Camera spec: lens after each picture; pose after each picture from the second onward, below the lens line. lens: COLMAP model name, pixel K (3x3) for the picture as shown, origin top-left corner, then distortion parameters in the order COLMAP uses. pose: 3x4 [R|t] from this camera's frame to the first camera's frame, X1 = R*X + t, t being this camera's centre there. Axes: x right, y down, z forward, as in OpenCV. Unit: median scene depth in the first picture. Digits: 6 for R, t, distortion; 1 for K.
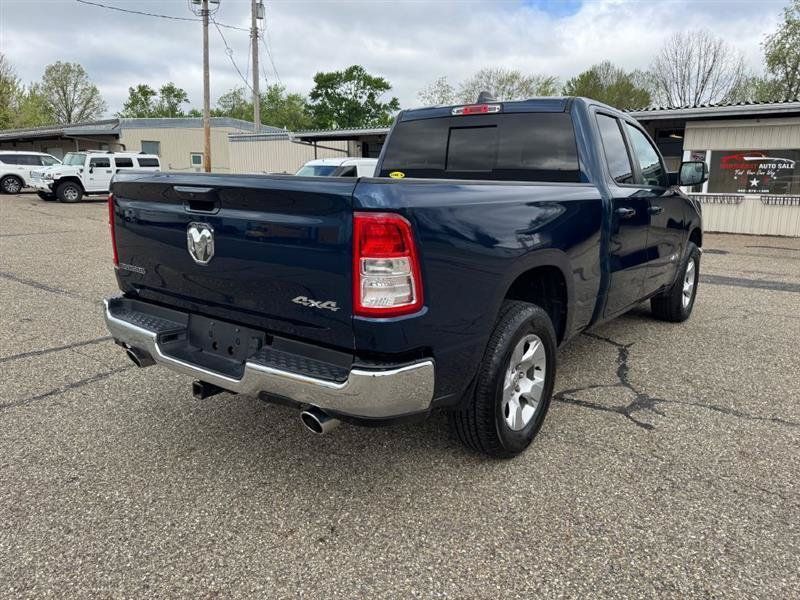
lens RADIAL K [[589.5, 0, 404.7], [0, 589.5, 302.5], [0, 0, 1]] dist [0.042960, -0.054314]
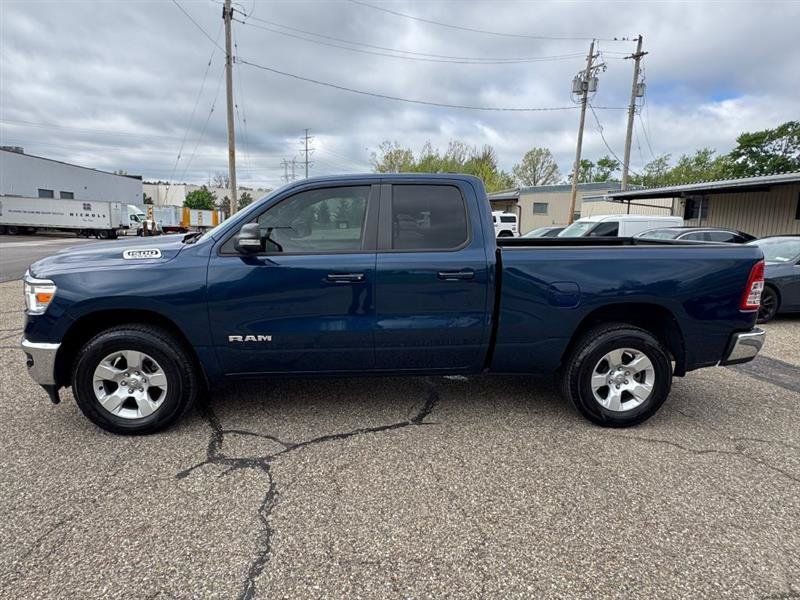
lens RADIAL K [[475.6, 0, 397.6], [0, 475.6, 298.3], [0, 0, 1]] dist [-0.009303, 0.007041]
pose [[0.700533, 0.118522, -0.703709, 0.301671], [-0.164027, 0.986452, 0.002856, -0.040345], [0.694514, 0.113426, 0.710482, 0.155896]]
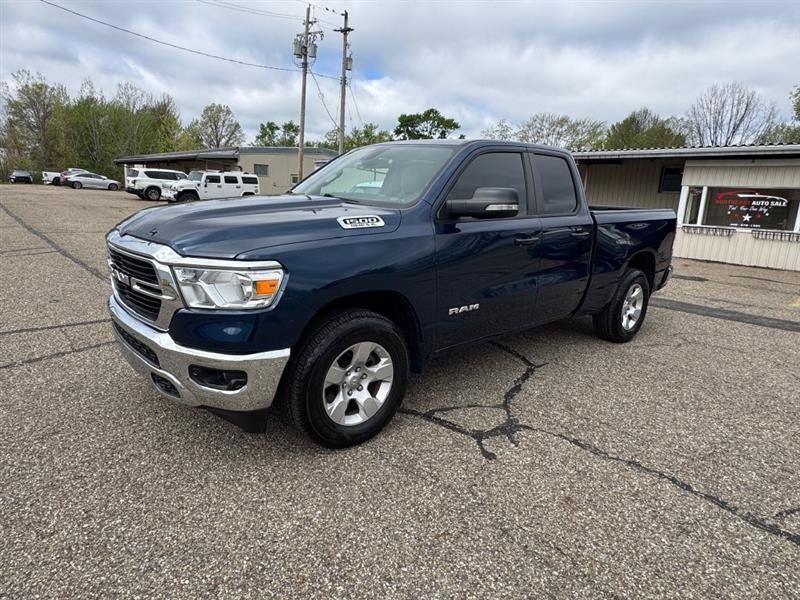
lens RADIAL K [[475.6, 0, 399.1], [0, 475.6, 300.4], [0, 0, 1]] dist [-0.009303, 0.007041]
pose [[0.988007, 0.069462, -0.137900, 0.086059], [-0.069141, 0.997581, 0.007119, -0.011471], [0.138061, 0.002501, 0.990421, 0.046720]]
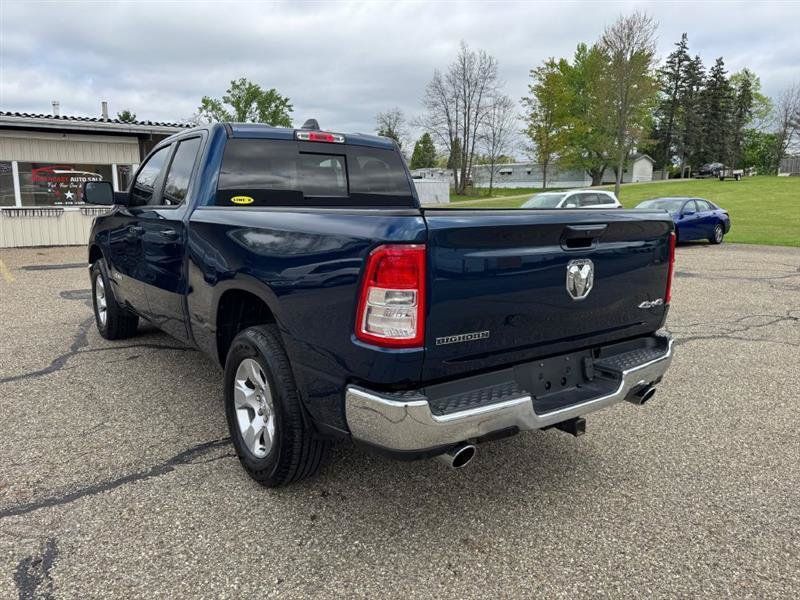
lens RADIAL K [[589.5, 0, 396.1], [0, 589.5, 295.6], [0, 0, 1]] dist [0.042960, -0.054314]
pose [[0.282736, -0.172734, 0.943516, -0.248766], [0.194298, 0.973573, 0.120013, -0.045687], [-0.939313, 0.149391, 0.308826, 0.176645]]
